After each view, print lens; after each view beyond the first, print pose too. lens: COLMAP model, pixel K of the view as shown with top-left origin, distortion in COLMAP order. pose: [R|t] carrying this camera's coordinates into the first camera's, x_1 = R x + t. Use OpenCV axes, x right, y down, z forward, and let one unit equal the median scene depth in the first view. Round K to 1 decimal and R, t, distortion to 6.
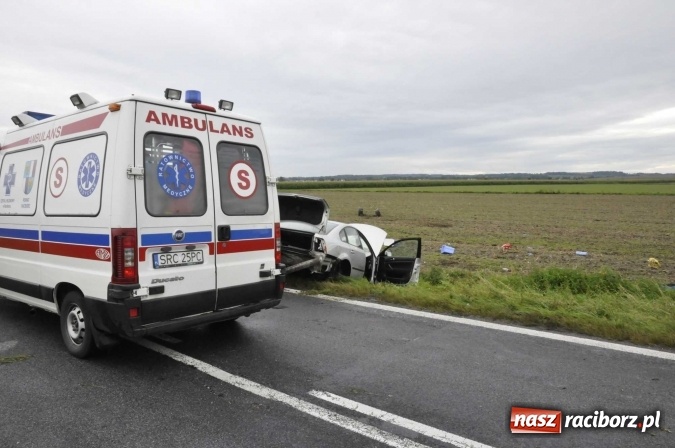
lens RADIAL K [[470.1, 0, 335.3], [0, 470.1, 219.6], [0, 0, 1]] dist [-0.129033, 0.101034]
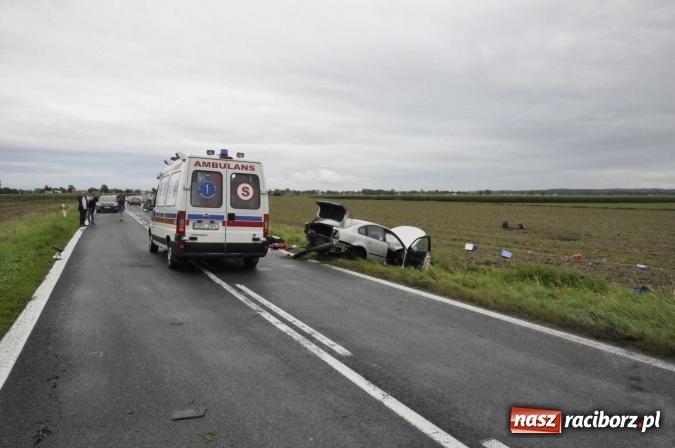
lens RADIAL K [[470.1, 0, 335.3], [0, 470.1, 219.6], [0, 0, 1]] dist [-0.129033, 0.101034]
pose [[0.908284, 0.035862, -0.416815, 0.581672], [-0.046608, 0.998791, -0.015631, 0.028791], [0.415751, 0.033624, 0.908857, -0.393666]]
